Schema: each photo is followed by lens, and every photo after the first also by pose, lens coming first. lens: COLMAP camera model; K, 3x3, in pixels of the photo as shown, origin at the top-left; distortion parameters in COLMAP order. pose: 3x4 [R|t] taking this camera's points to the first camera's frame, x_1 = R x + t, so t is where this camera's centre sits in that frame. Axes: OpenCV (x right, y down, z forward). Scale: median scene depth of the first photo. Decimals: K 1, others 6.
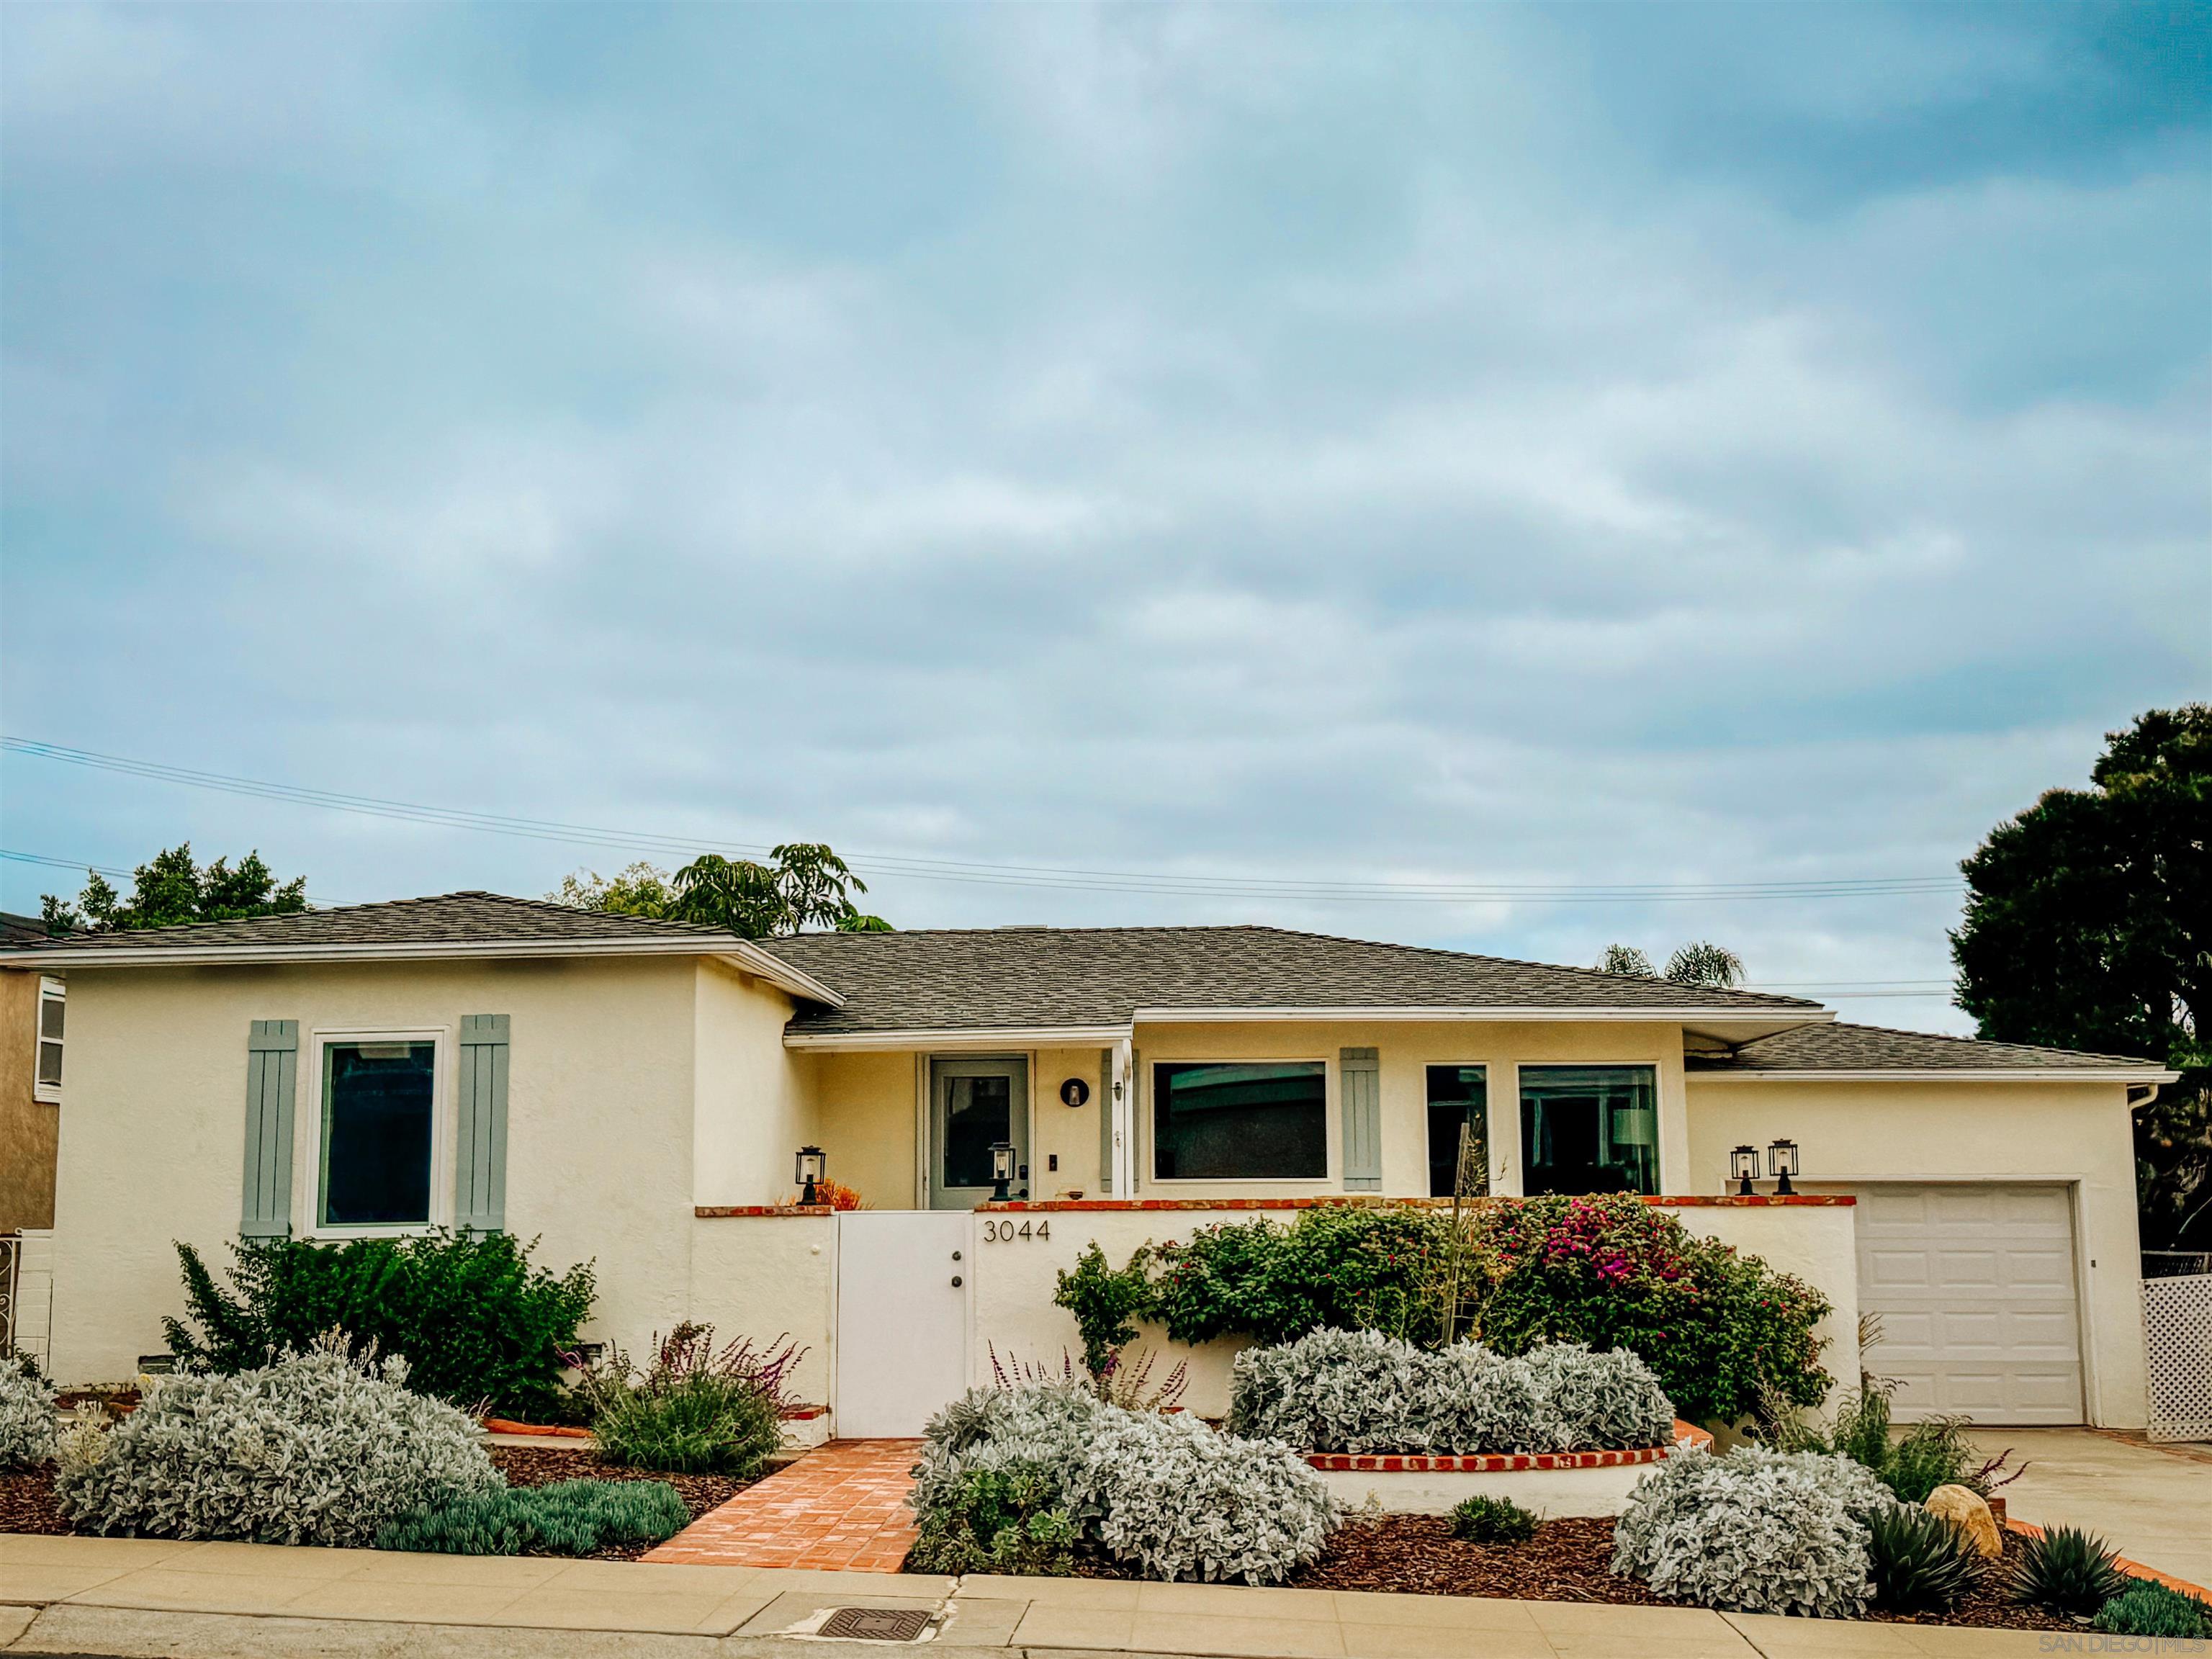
lens RADIAL K [[2698.0, 0, 1107.4], [0, 2698.0, 783.8], [0, 0, 1]] dist [0.092551, 0.006643]
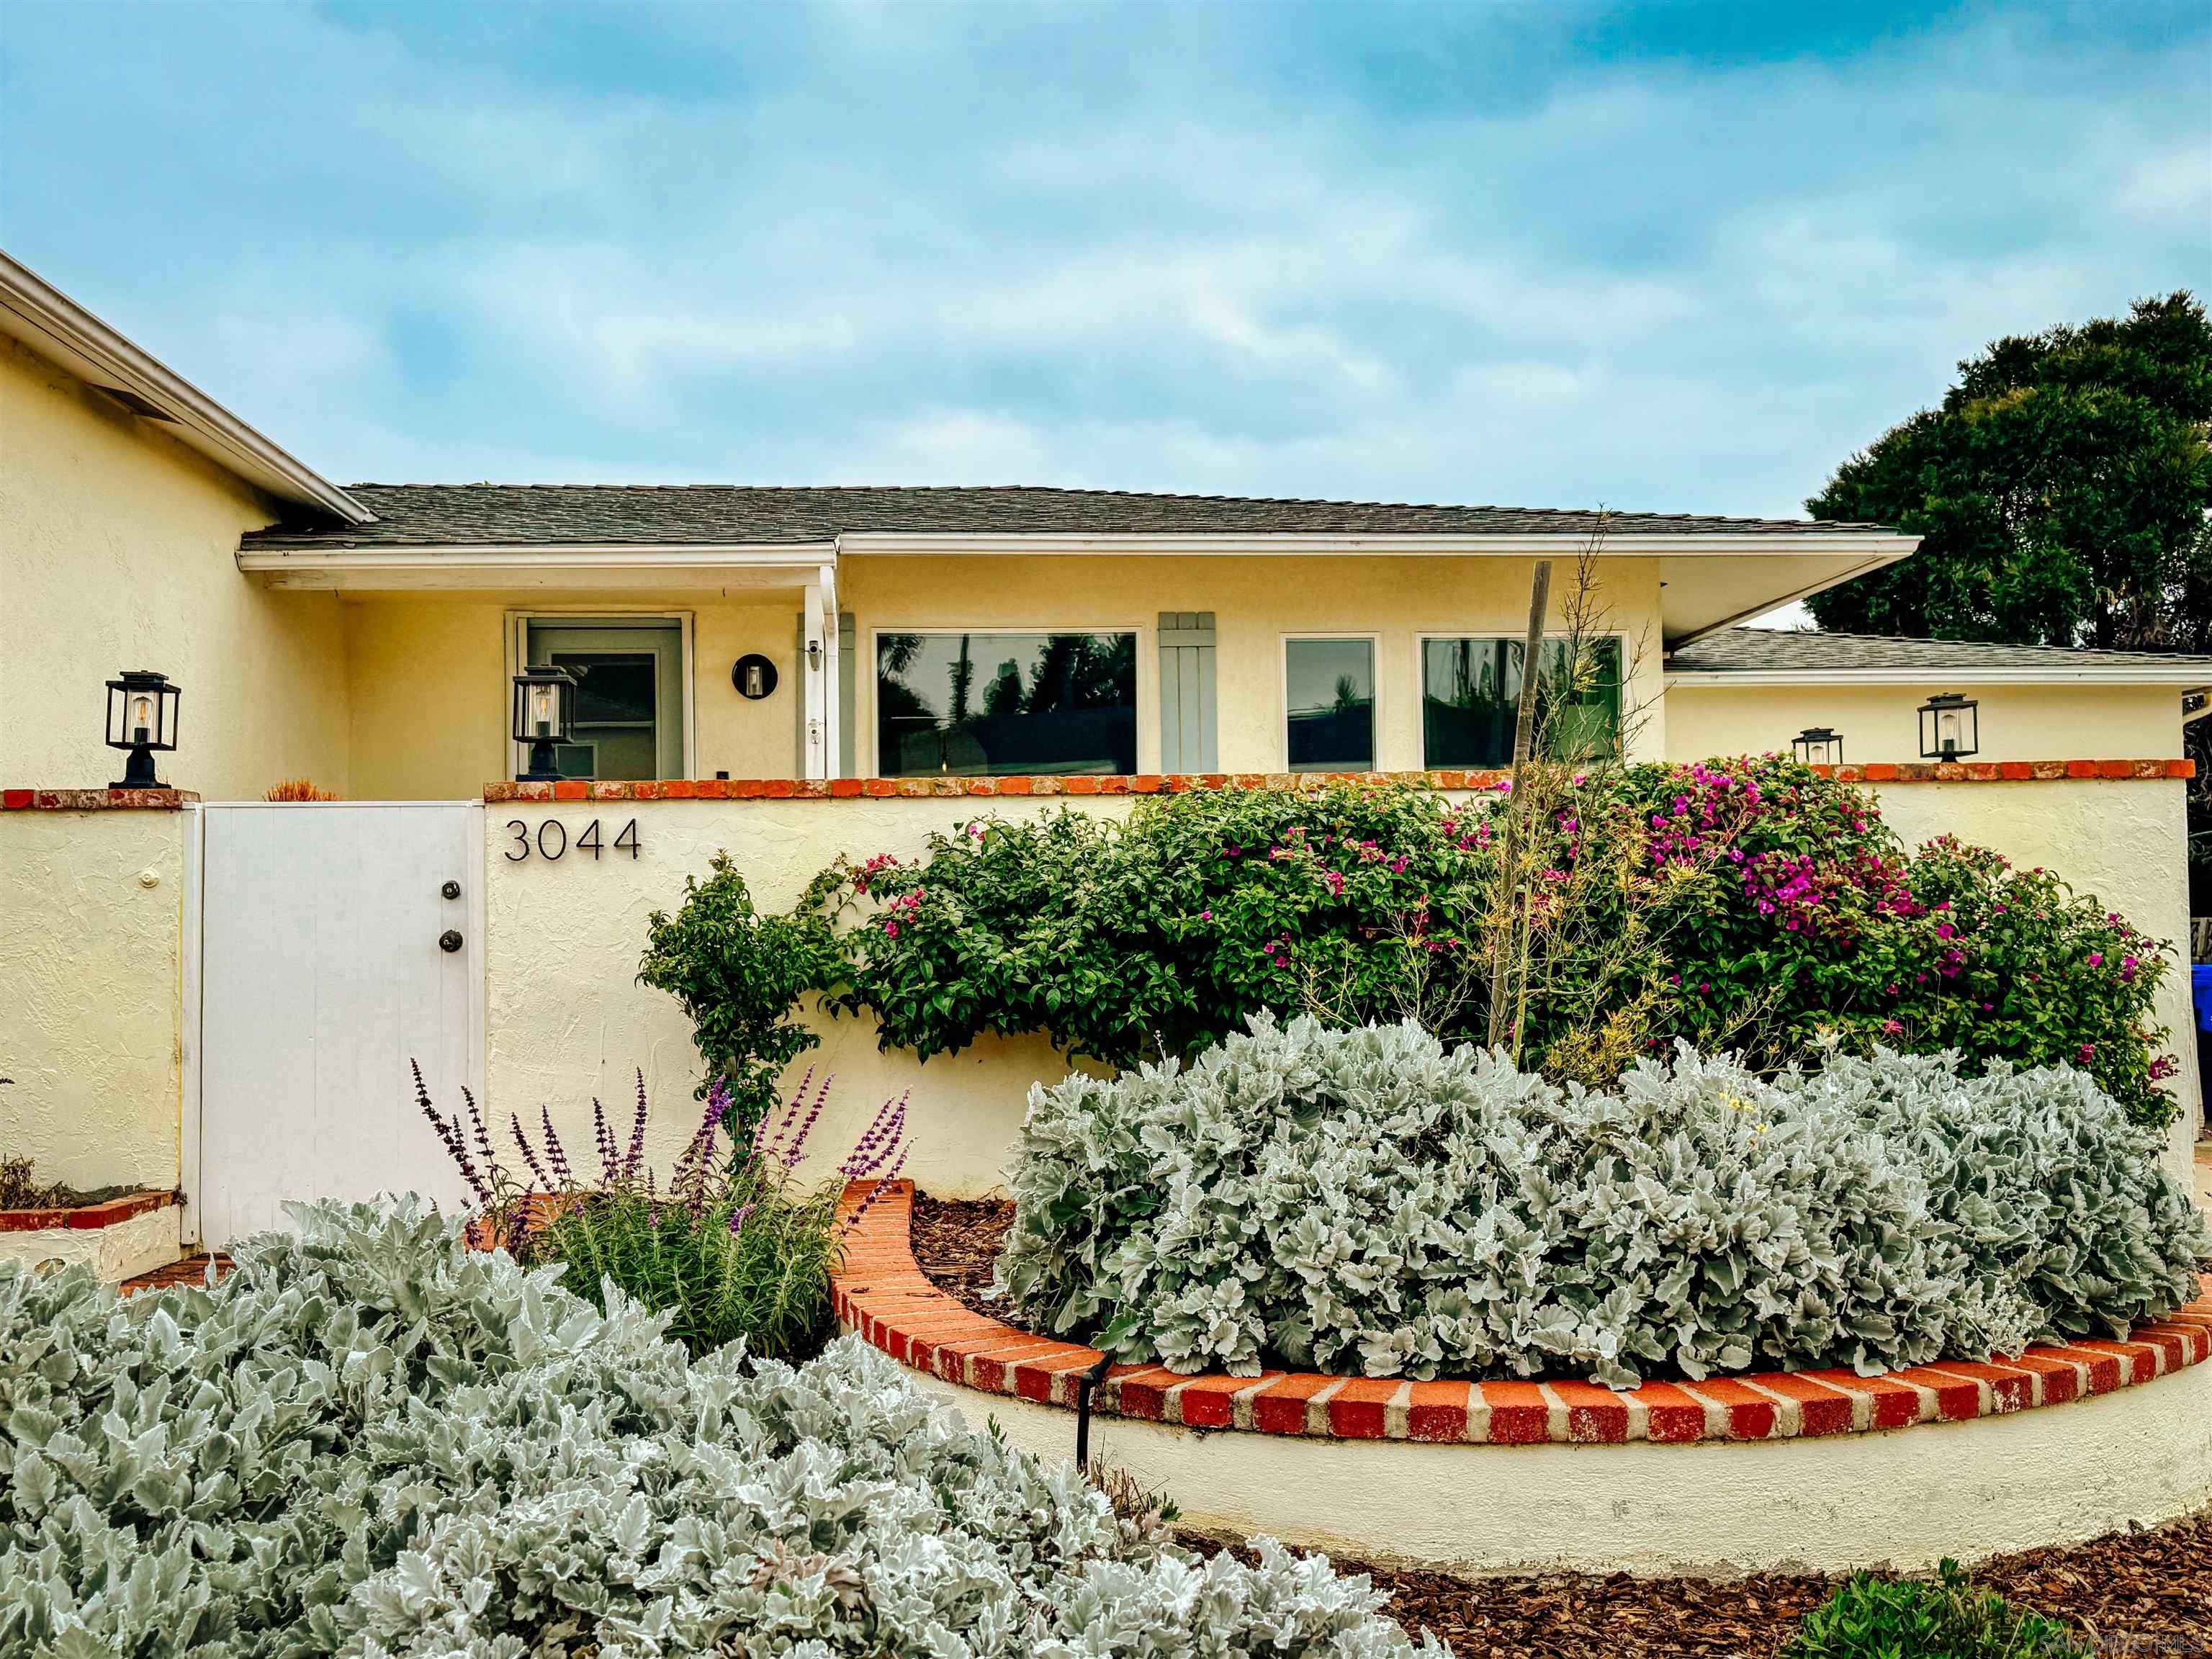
lens RADIAL K [[2267.0, 0, 1106.0], [0, 2267.0, 829.5], [0, 0, 1]] dist [0.141397, -0.343210]
pose [[0.994854, -0.001855, 0.101303, 0.022565], [-0.009389, 0.993841, 0.110414, 0.121322], [-0.100884, -0.110797, 0.988710, 0.600845]]
